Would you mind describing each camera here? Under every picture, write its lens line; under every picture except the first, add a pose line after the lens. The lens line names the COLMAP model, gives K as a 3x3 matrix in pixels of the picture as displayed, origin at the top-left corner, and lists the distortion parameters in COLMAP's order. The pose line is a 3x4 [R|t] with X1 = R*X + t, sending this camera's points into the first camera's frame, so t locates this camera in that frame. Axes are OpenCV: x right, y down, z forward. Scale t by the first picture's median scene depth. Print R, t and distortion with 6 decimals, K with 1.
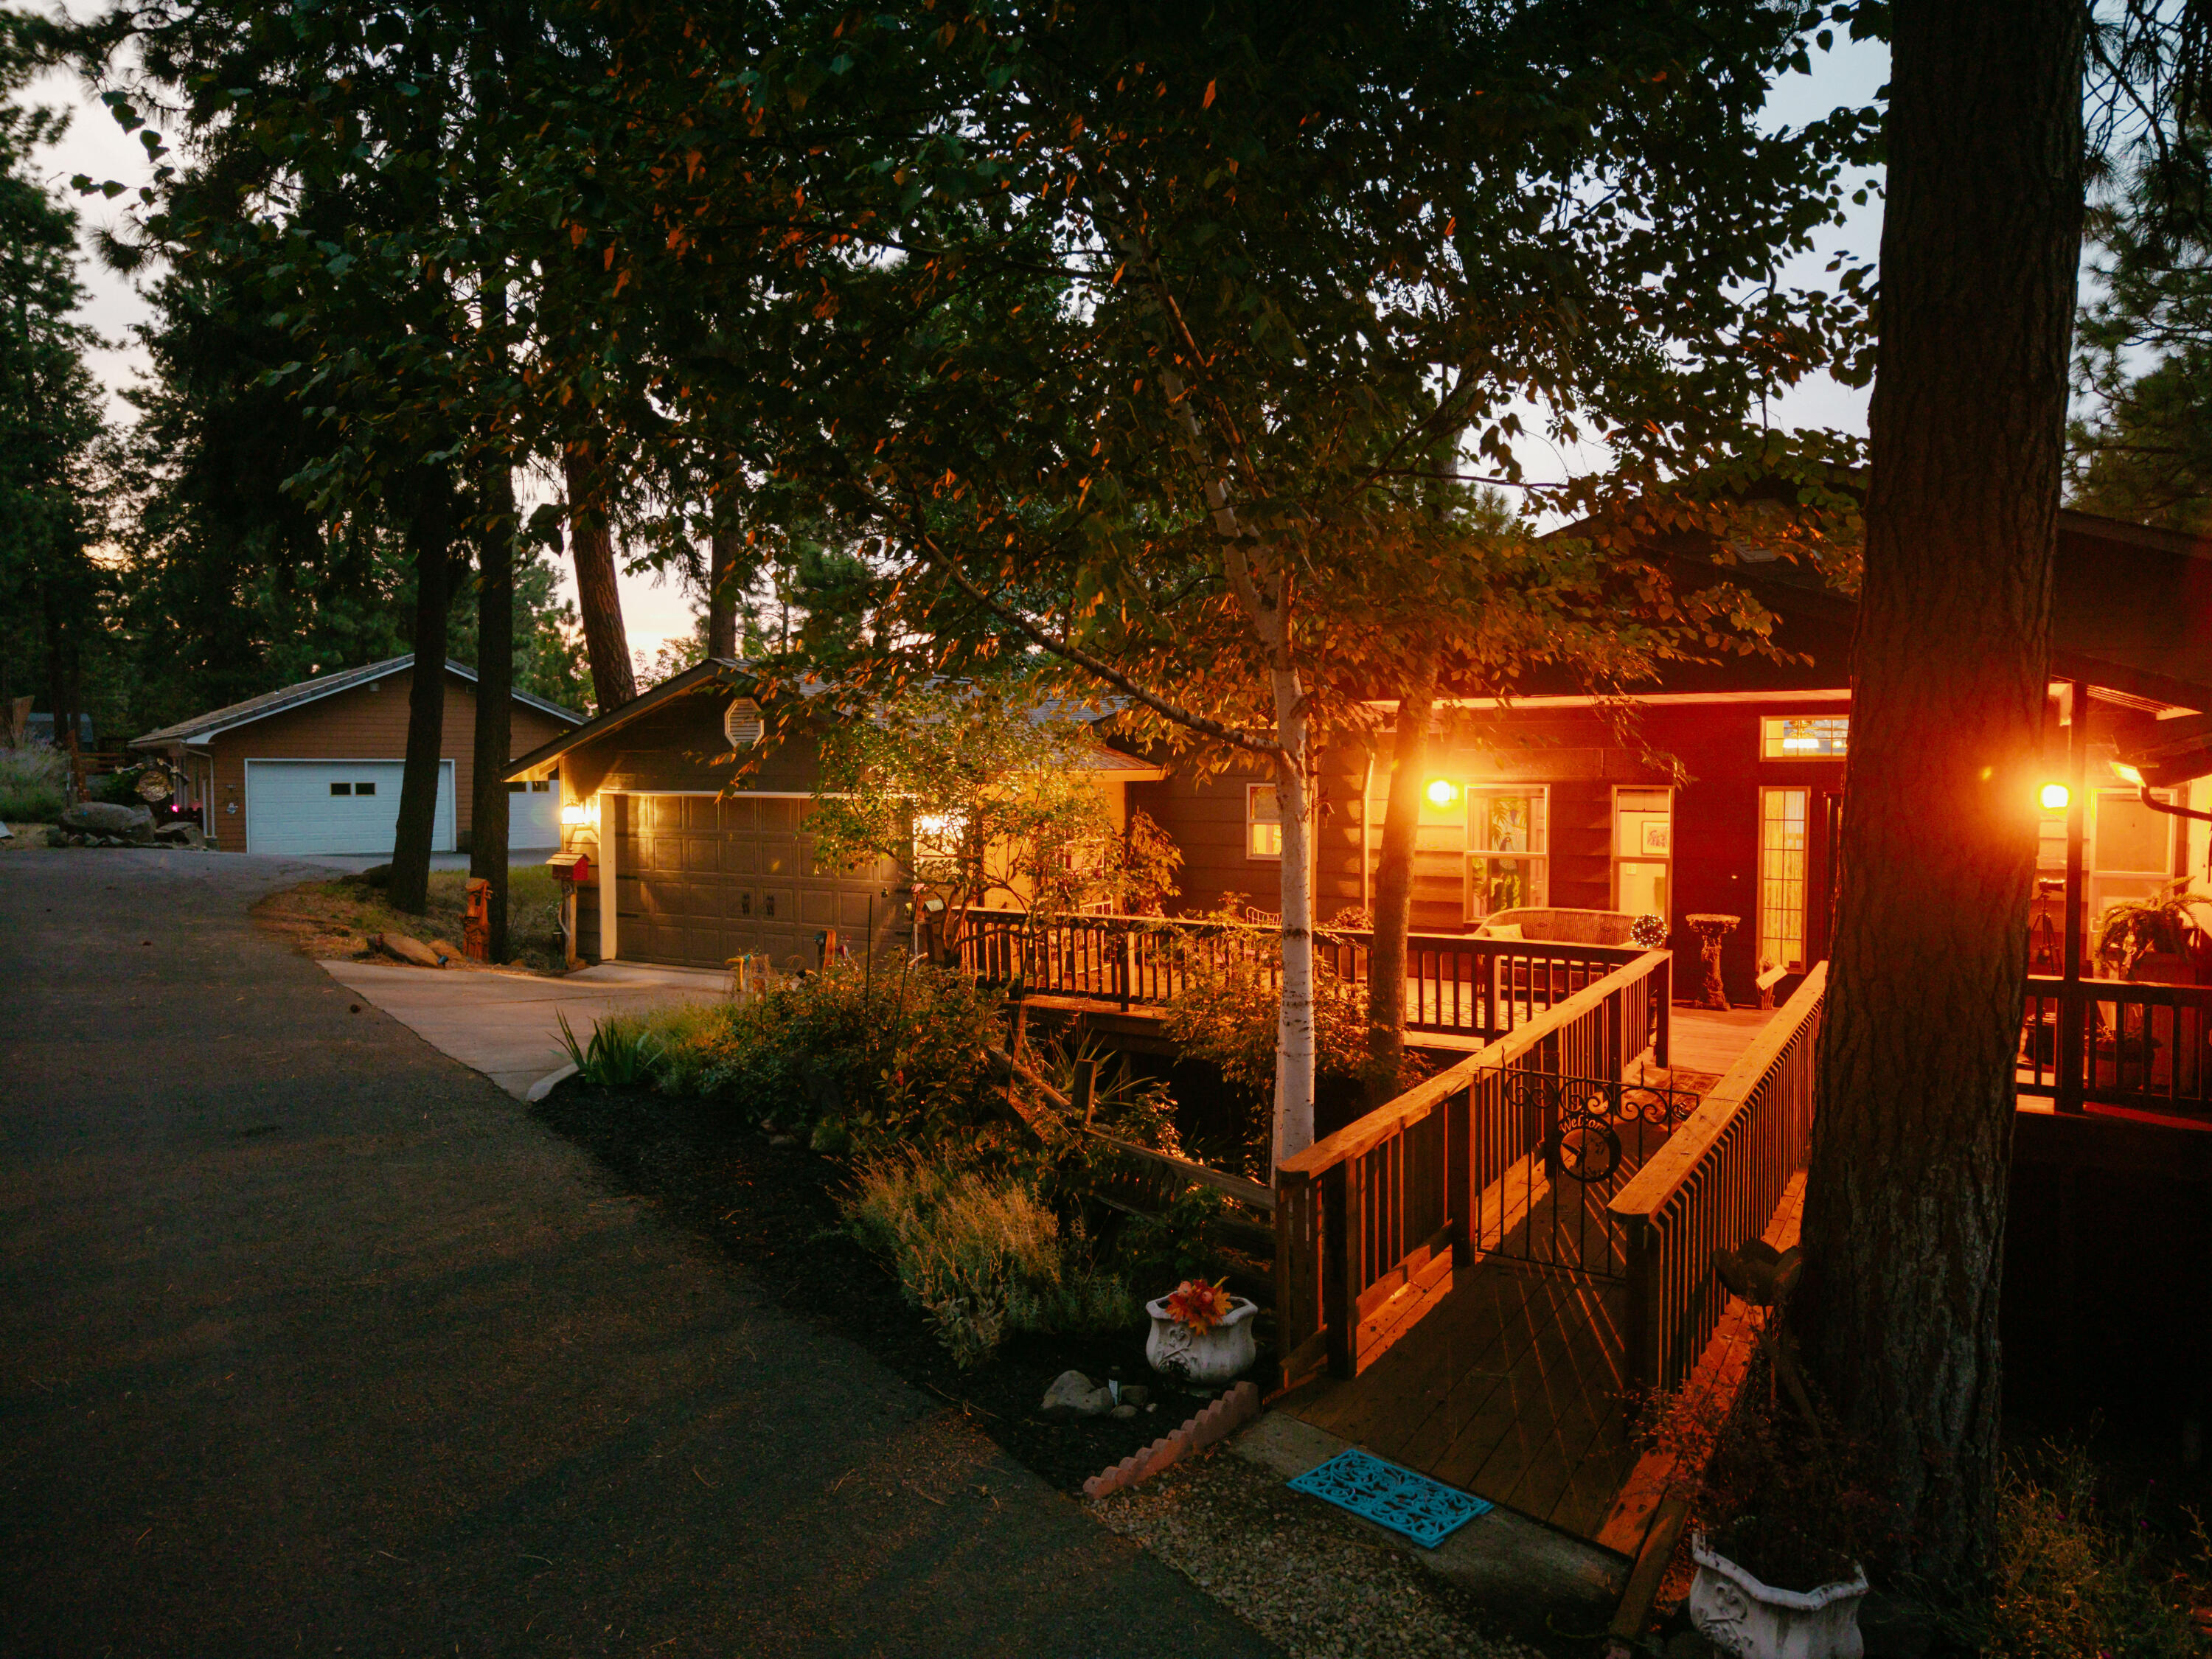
lens RADIAL K [[1477.2, 0, 1106.0], [0, 1477.2, 829.5], [0, 0, 1]] dist [0.016314, 0.002708]
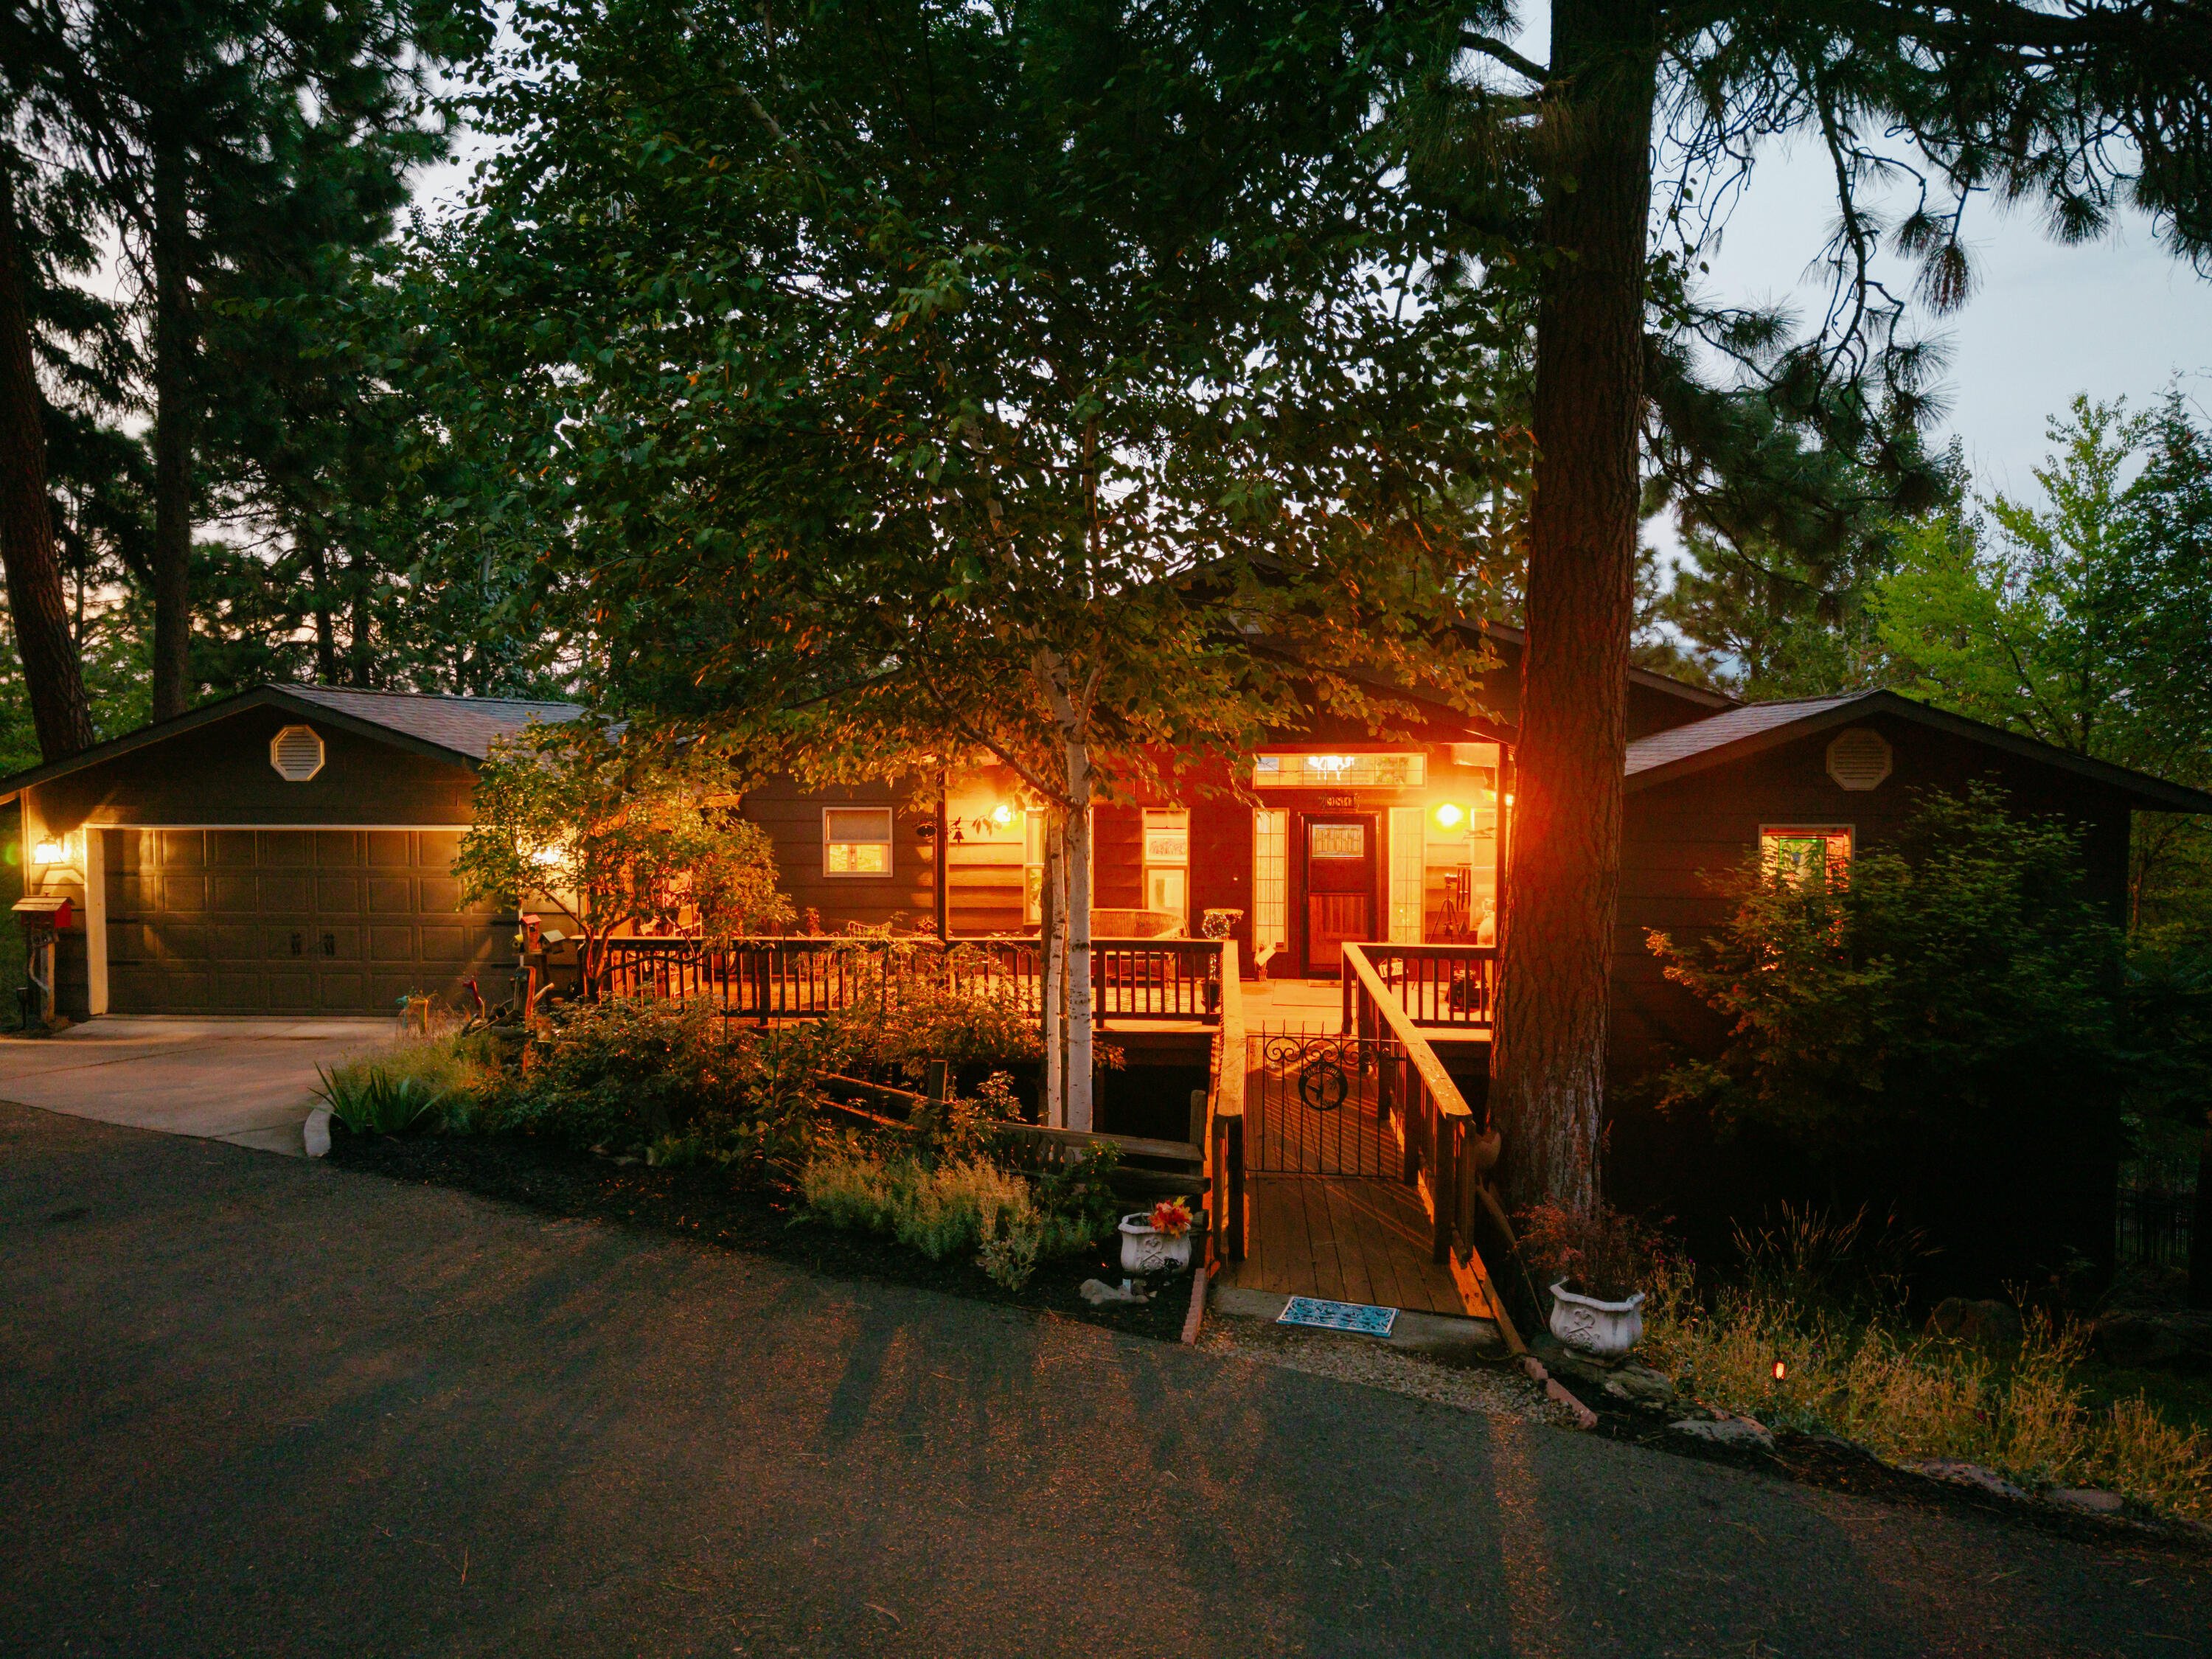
lens RADIAL K [[1471.6, 0, 1106.0], [0, 1471.6, 829.5], [0, 0, 1]] dist [0.034329, -0.025099]
pose [[0.901332, -0.022623, 0.432538, -0.216271], [0.020798, 0.999744, 0.008949, -0.023119], [-0.432629, 0.000930, 0.901571, -0.087656]]
